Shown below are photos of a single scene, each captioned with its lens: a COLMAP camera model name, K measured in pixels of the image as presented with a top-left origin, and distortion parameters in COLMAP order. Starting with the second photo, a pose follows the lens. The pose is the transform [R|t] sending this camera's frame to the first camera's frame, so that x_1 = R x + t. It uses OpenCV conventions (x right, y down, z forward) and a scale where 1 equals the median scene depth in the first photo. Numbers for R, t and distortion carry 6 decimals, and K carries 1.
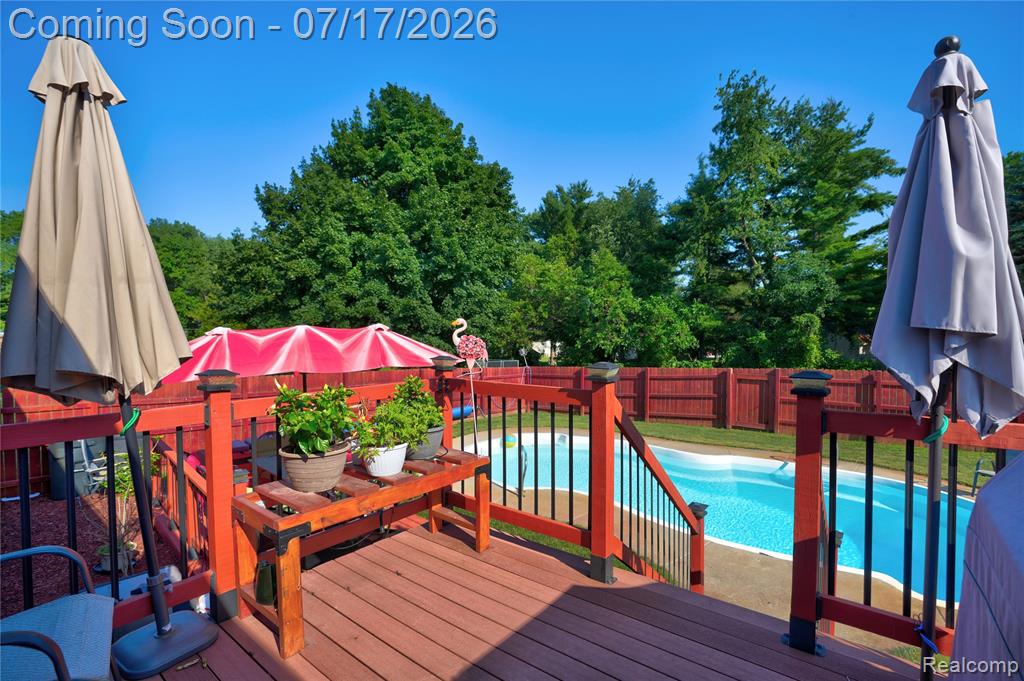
lens RADIAL K [[466.0, 0, 509.1], [0, 466.0, 335.0], [0, 0, 1]] dist [-0.019371, 0.006020]
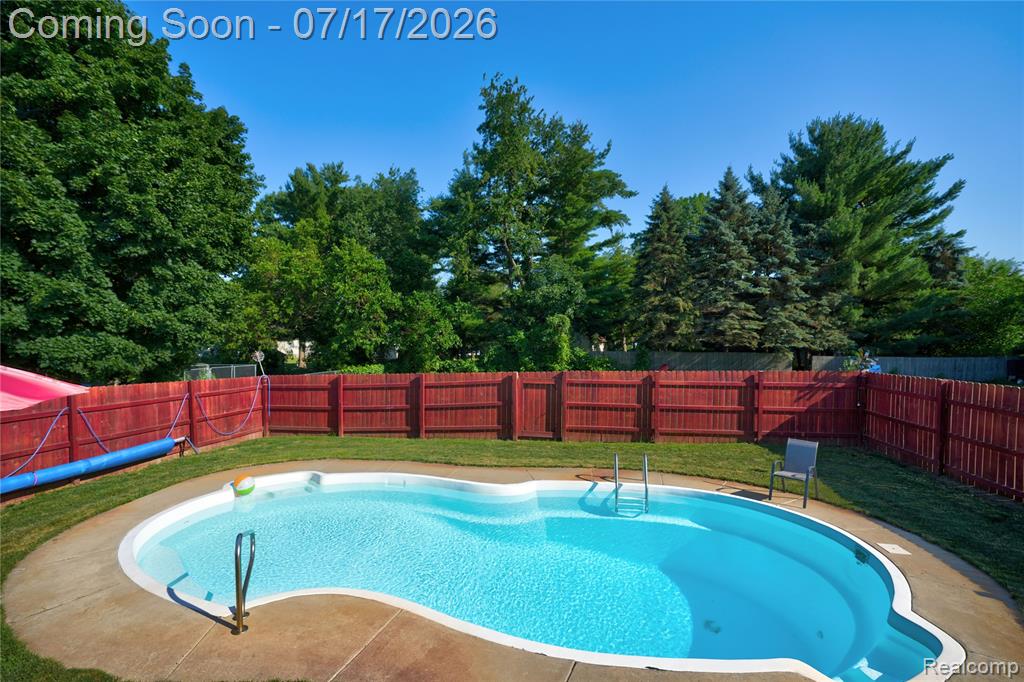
lens RADIAL K [[466.0, 0, 512.3], [0, 466.0, 331.0], [0, 0, 1]] dist [-0.019371, 0.006020]
pose [[0.866798, 0.004906, 0.498635, 0.009181], [-0.003502, 0.999987, -0.003751, -0.002847], [-0.498647, 0.001506, 0.866804, 0.112119]]
